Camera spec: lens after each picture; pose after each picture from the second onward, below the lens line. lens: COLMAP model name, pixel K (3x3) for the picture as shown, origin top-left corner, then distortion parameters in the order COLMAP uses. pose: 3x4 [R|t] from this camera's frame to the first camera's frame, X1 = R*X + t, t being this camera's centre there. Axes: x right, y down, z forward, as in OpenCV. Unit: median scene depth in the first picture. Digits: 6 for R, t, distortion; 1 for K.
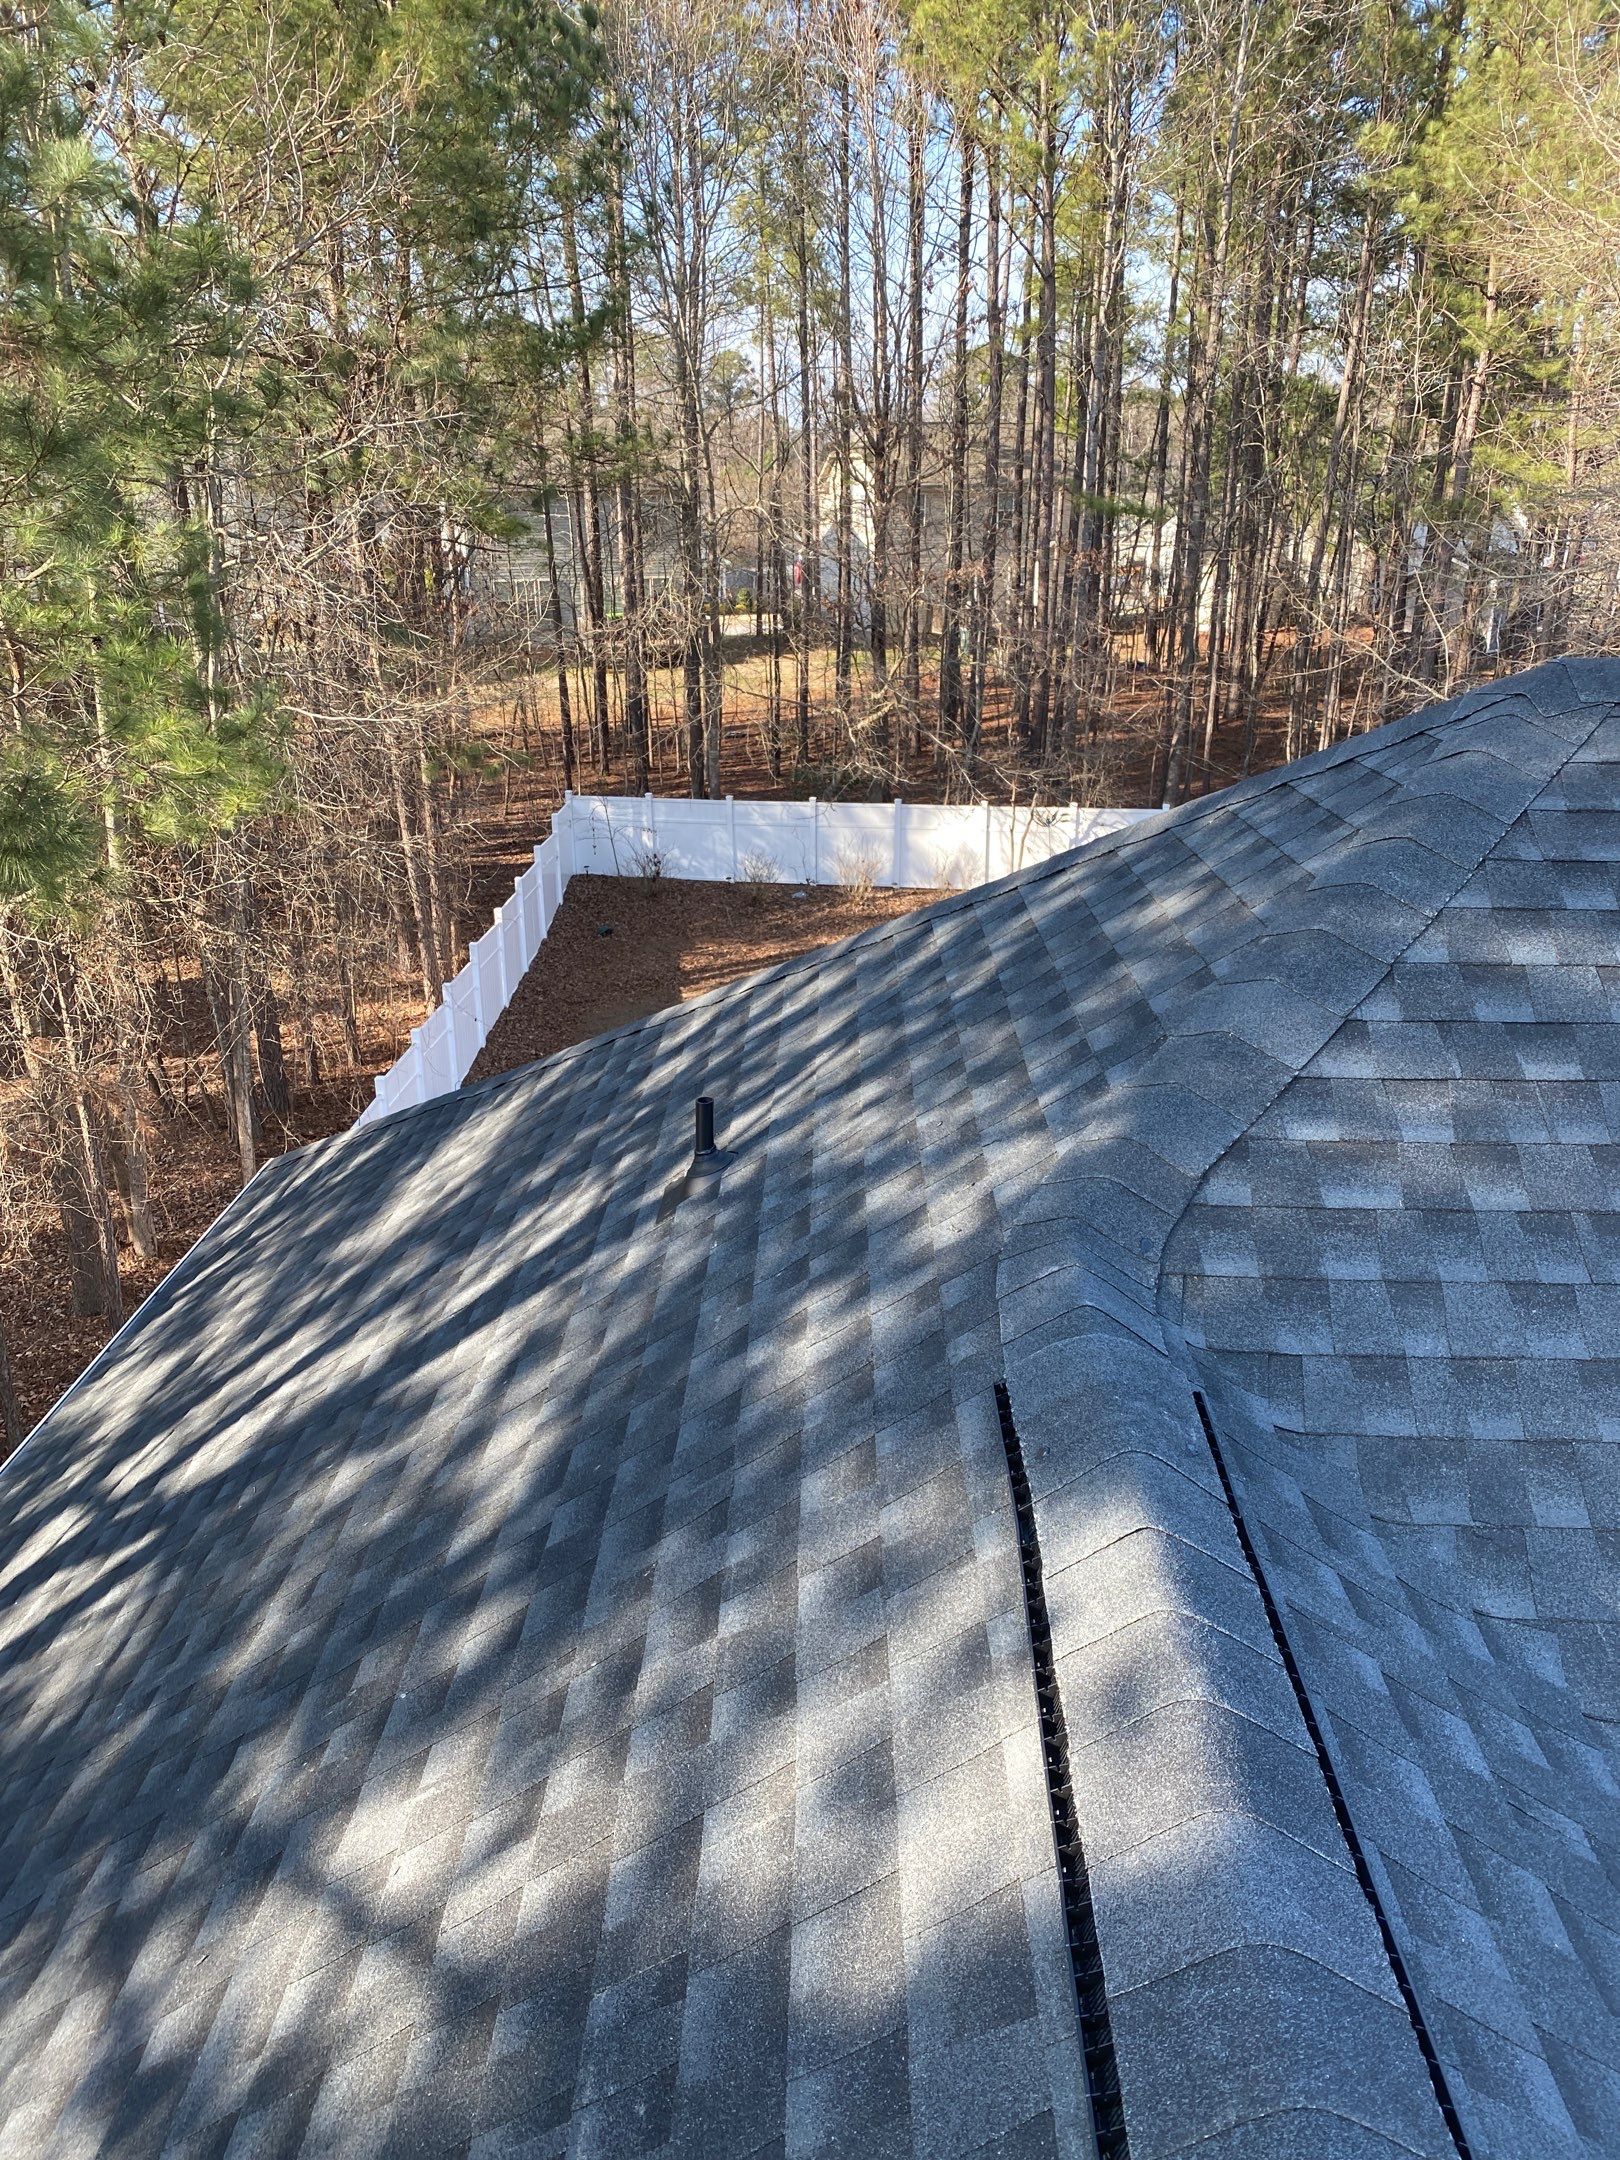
lens RADIAL K [[1635.1, 0, 810.0], [0, 1635.1, 1080.0], [0, 0, 1]] dist [0.008673, 0.001513]
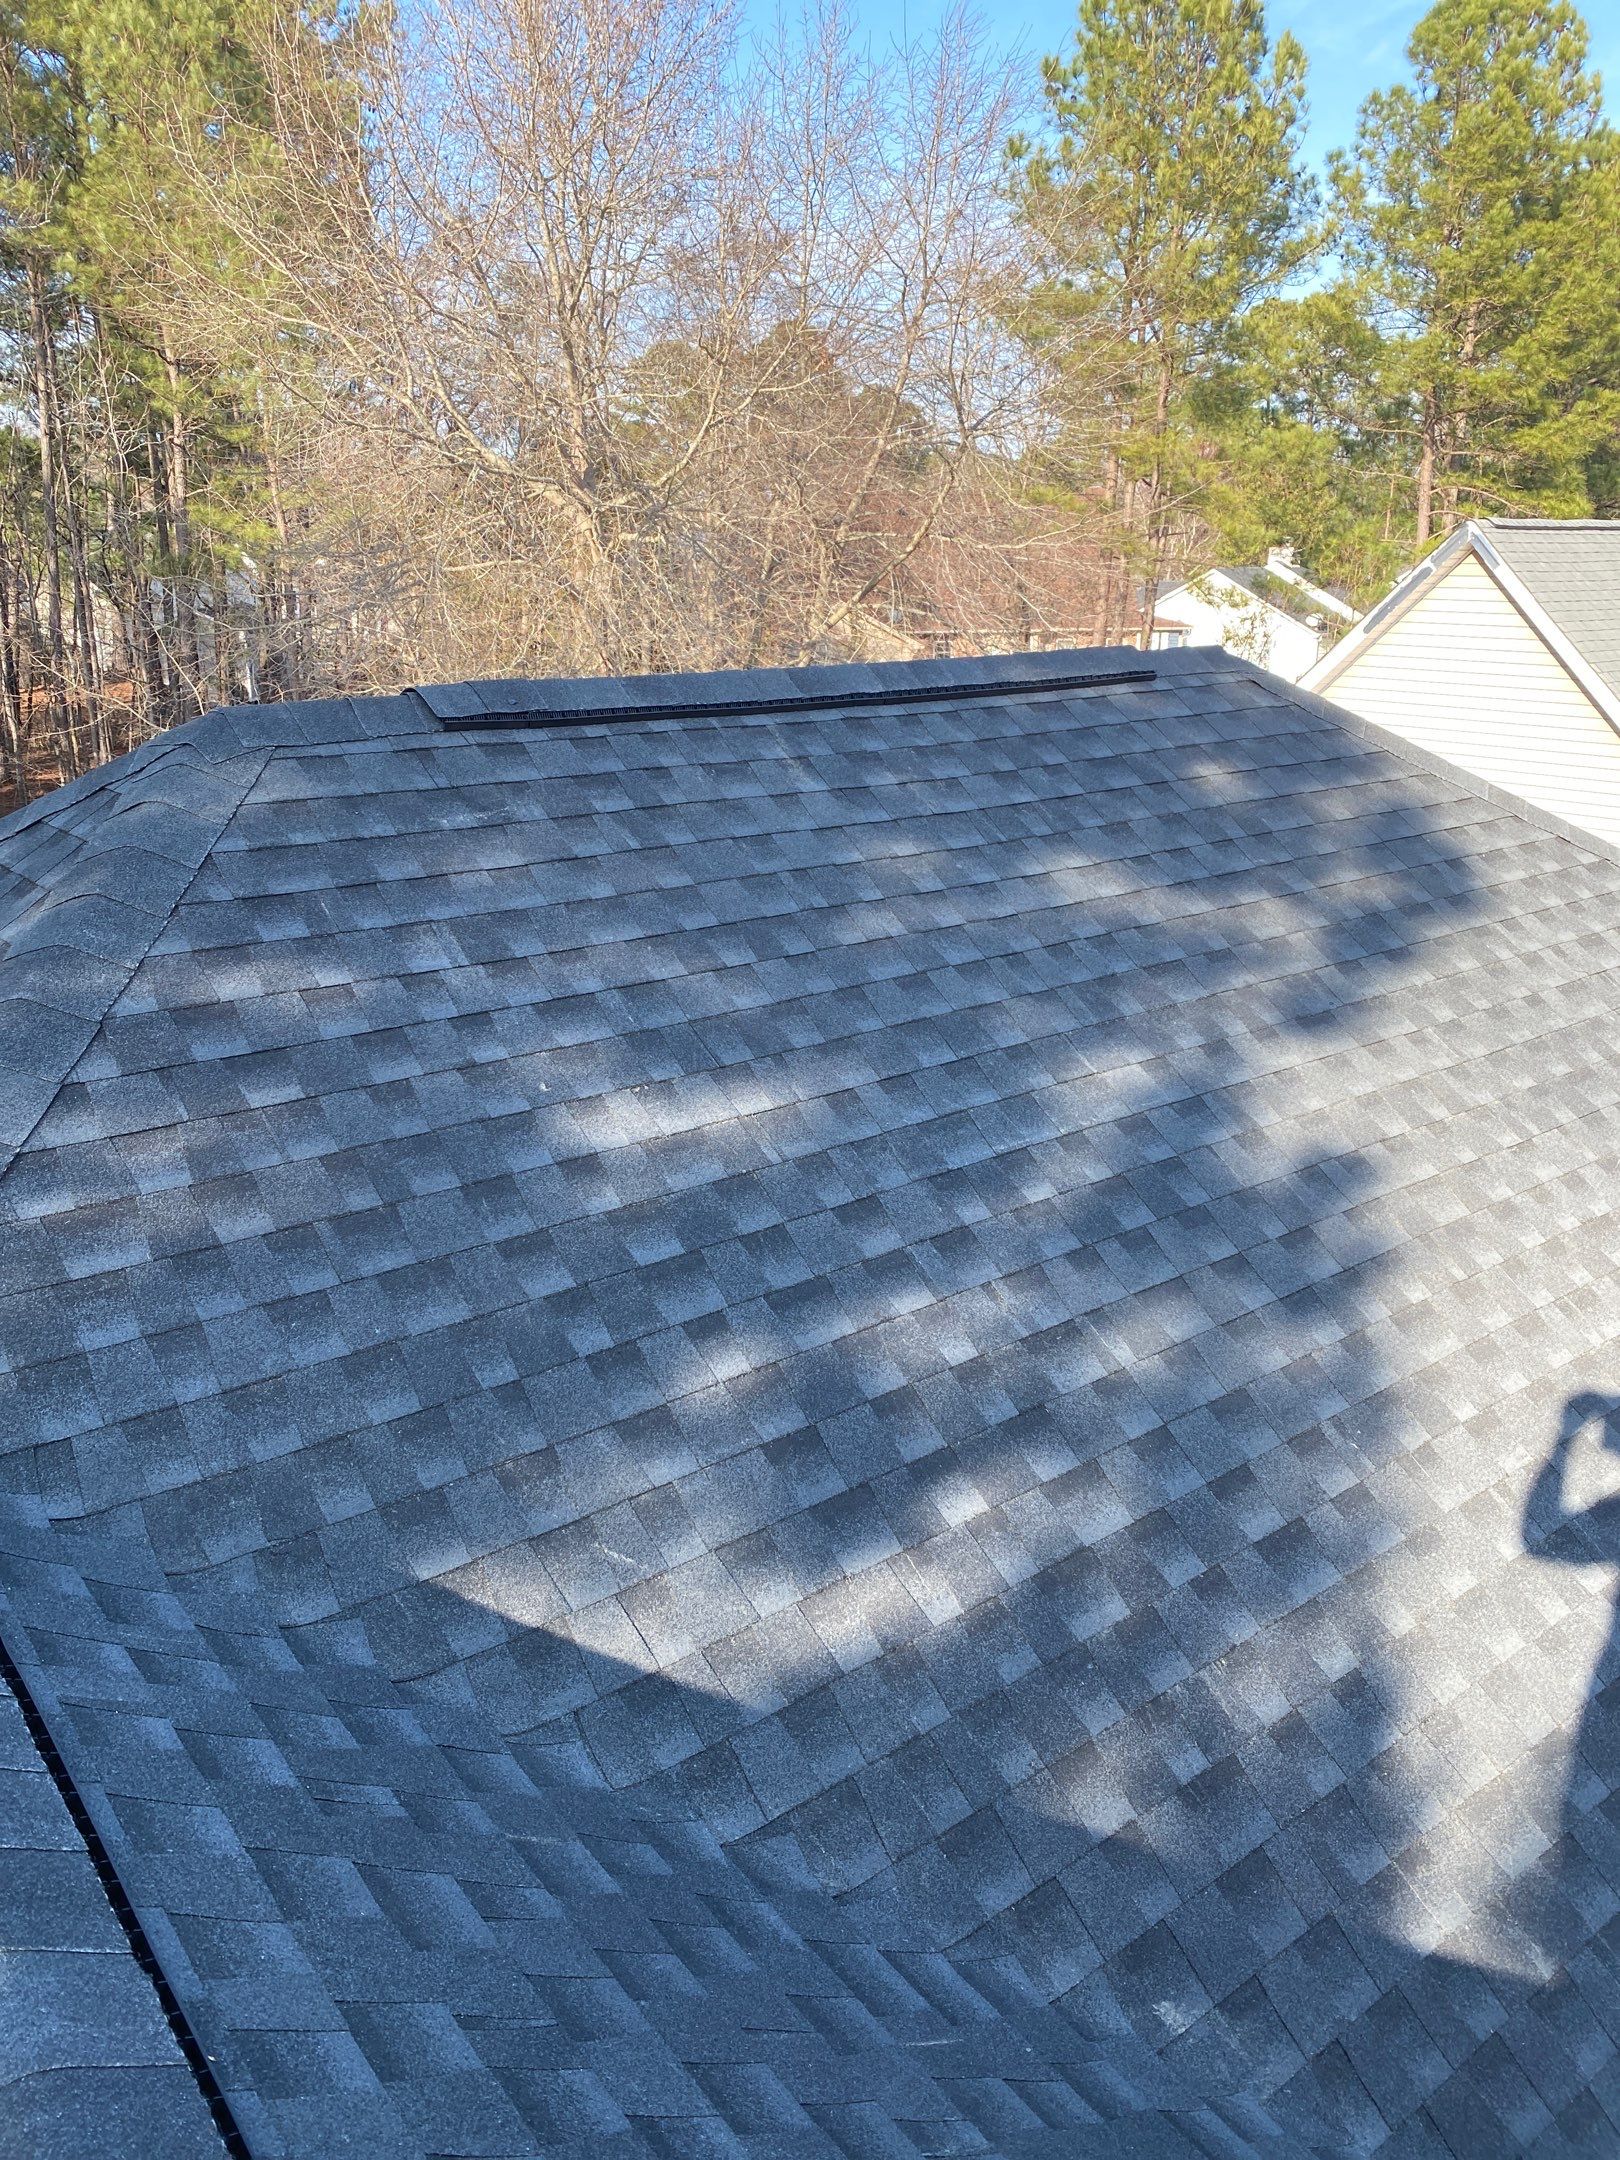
lens RADIAL K [[1631.0, 0, 790.7], [0, 1631.0, 1065.5], [0, 0, 1]] dist [0.016638, -0.014389]
pose [[0.779616, -0.186592, 0.597814, 0.088216], [0.209106, 0.977357, 0.032359, 0.011076], [-0.590316, 0.099780, 0.800981, -0.037344]]
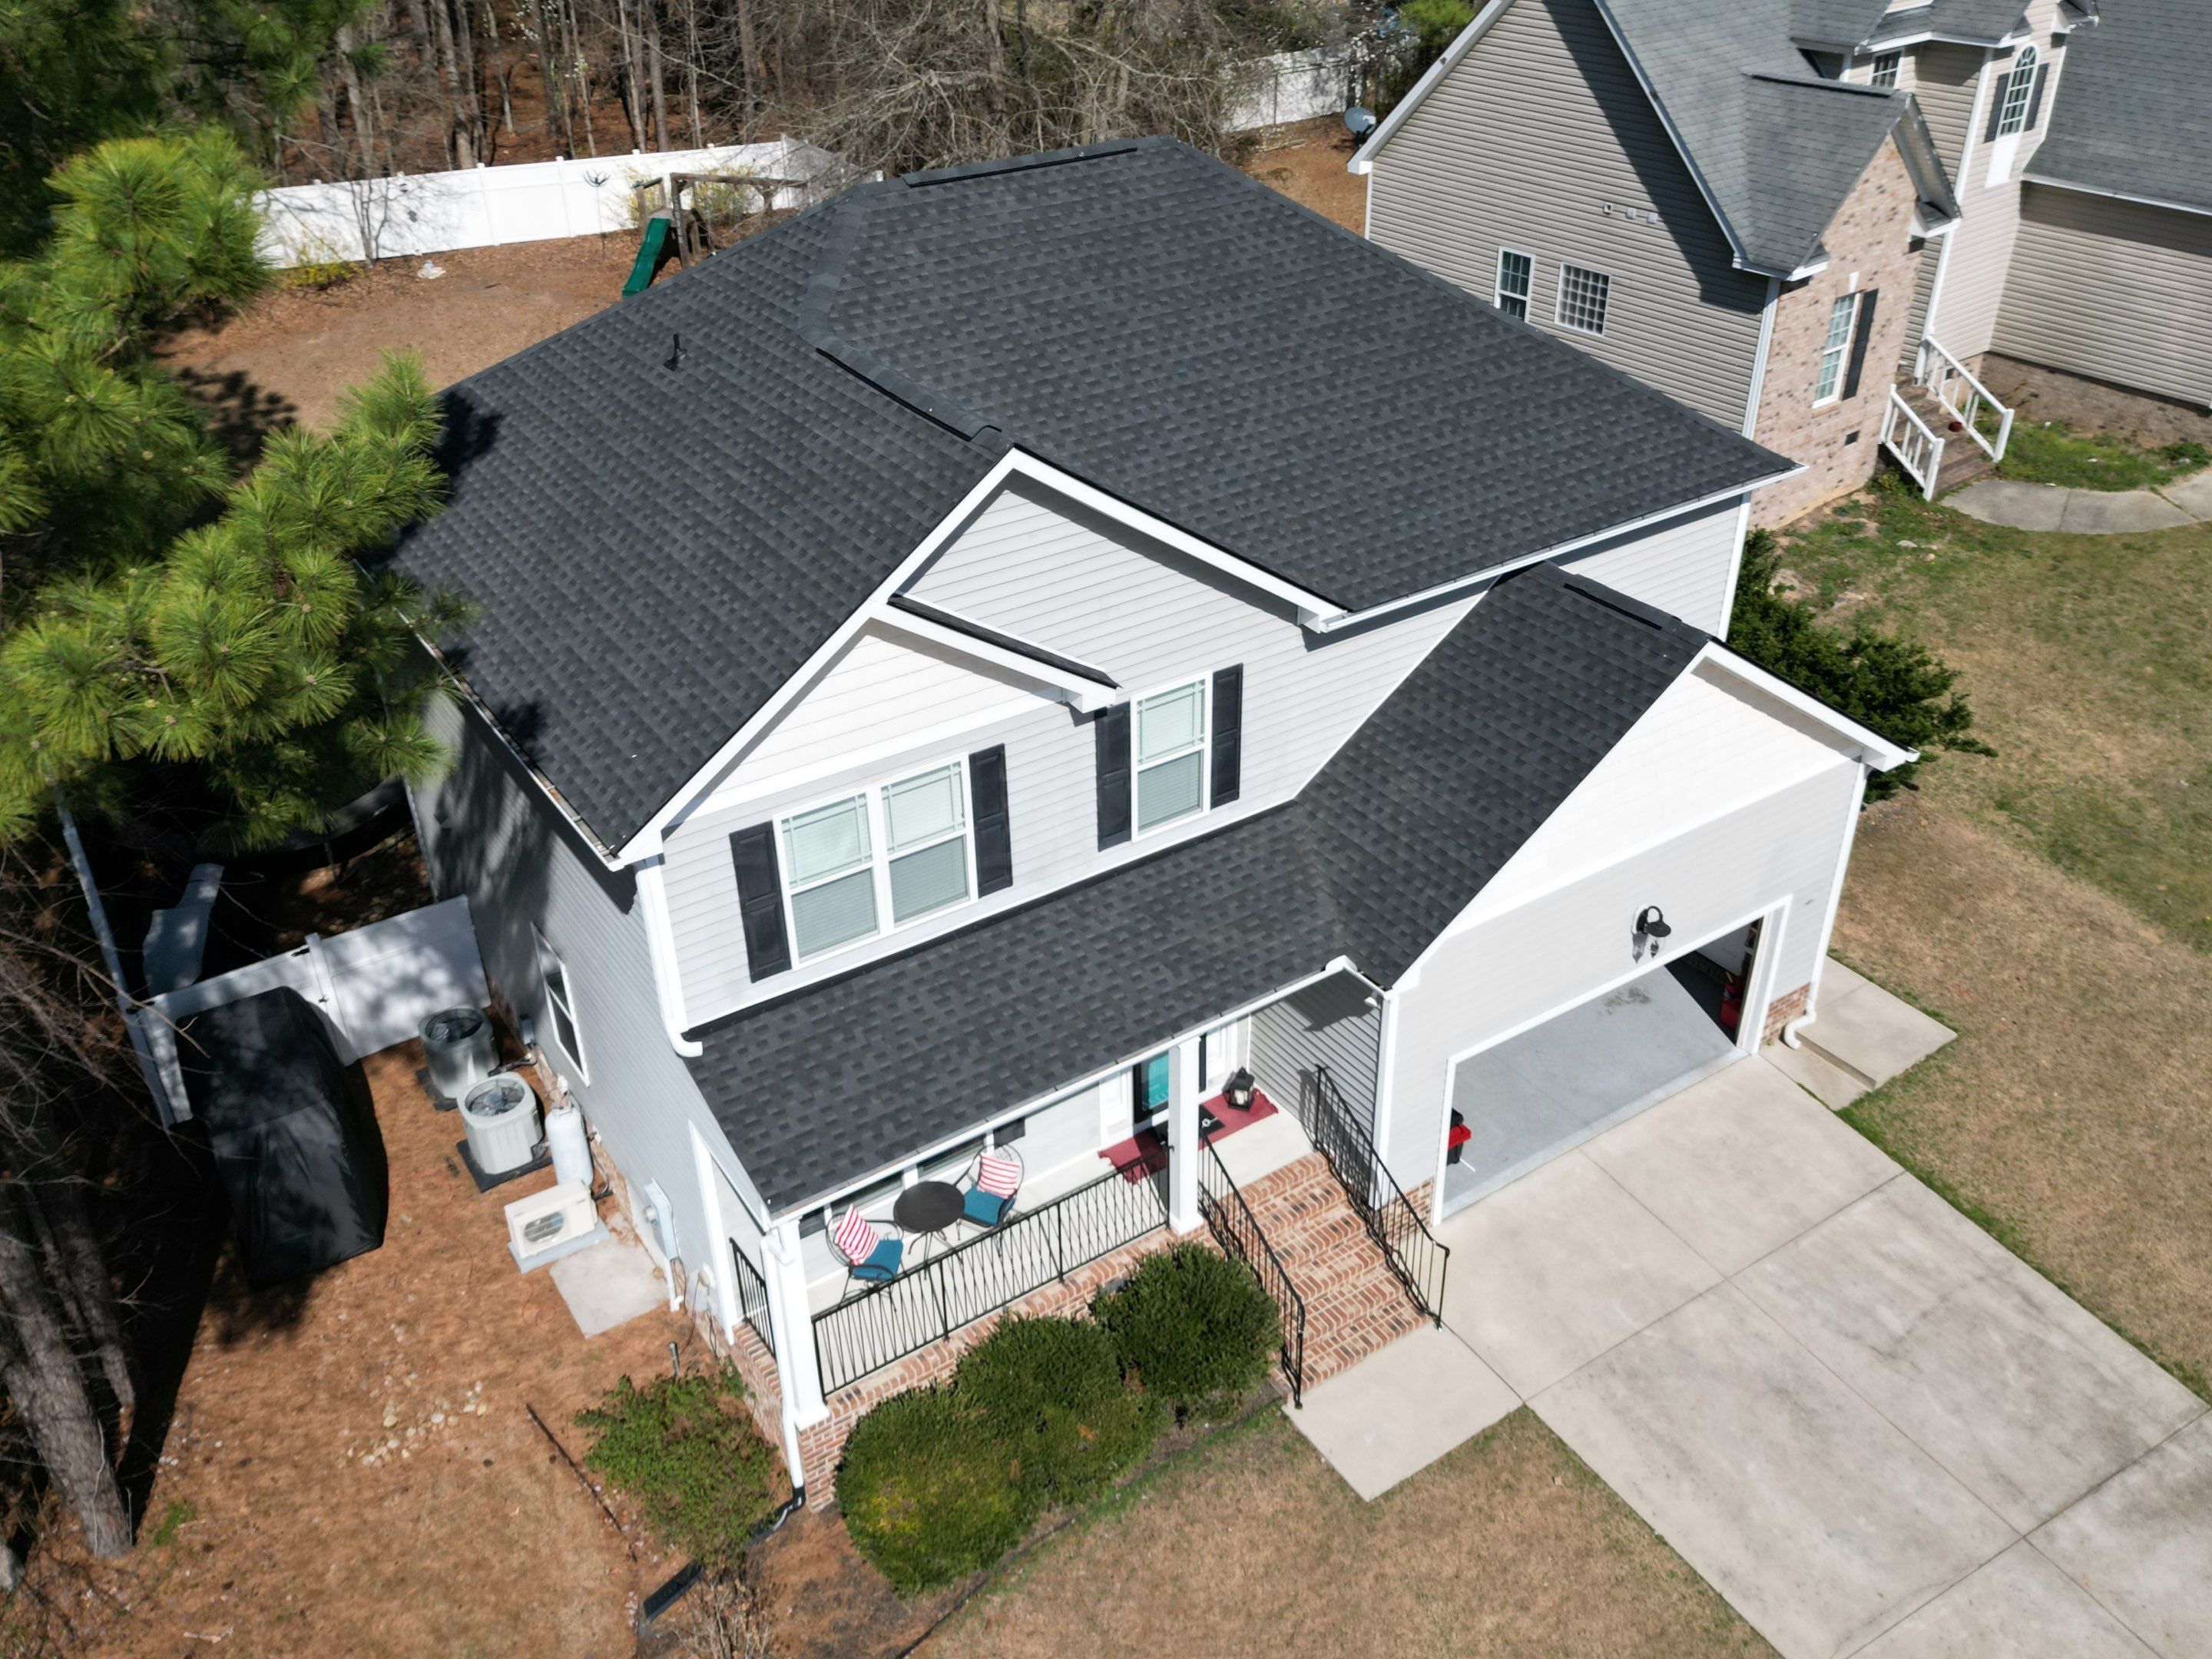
lens RADIAL K [[1837.7, 0, 1106.0], [0, 1837.7, 829.5], [0, 0, 1]] dist [0.063896, -0.002510]
pose [[0.821265, -0.311470, 0.478028, -2.321821], [0.204284, 0.942822, 0.263352, 0.234892], [-0.532722, -0.118629, 0.837935, -4.524567]]
